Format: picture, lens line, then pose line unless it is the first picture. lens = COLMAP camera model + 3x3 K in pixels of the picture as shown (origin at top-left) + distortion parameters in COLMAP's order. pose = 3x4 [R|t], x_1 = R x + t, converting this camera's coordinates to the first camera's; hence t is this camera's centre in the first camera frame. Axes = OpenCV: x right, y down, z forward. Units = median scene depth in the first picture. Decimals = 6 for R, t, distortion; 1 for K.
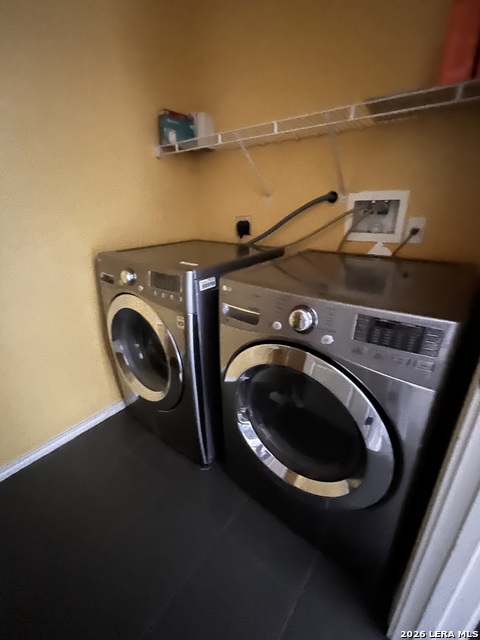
lens RADIAL K [[281.5, 0, 244.2], [0, 281.5, 318.3], [0, 0, 1]] dist [-0.002829, -0.000093]
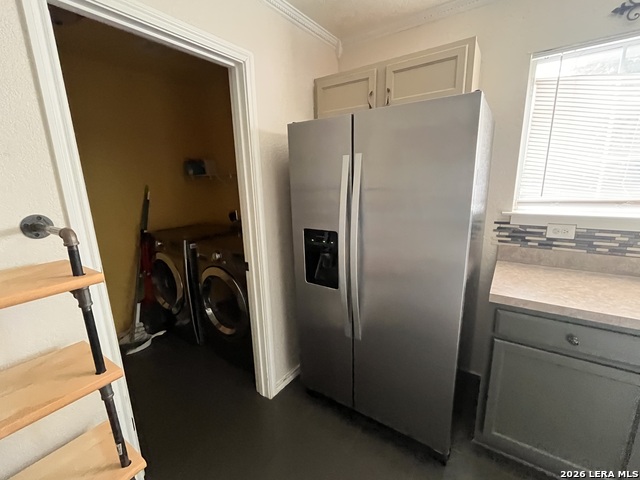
lens RADIAL K [[281.5, 0, 317.3], [0, 281.5, 240.6], [0, 0, 1]] dist [-0.002829, -0.000093]
pose [[0.999299, -0.026961, 0.025964, 0.734940], [0.030976, 0.985078, -0.169299, 0.226839], [-0.021012, 0.169985, 0.985223, -1.125948]]
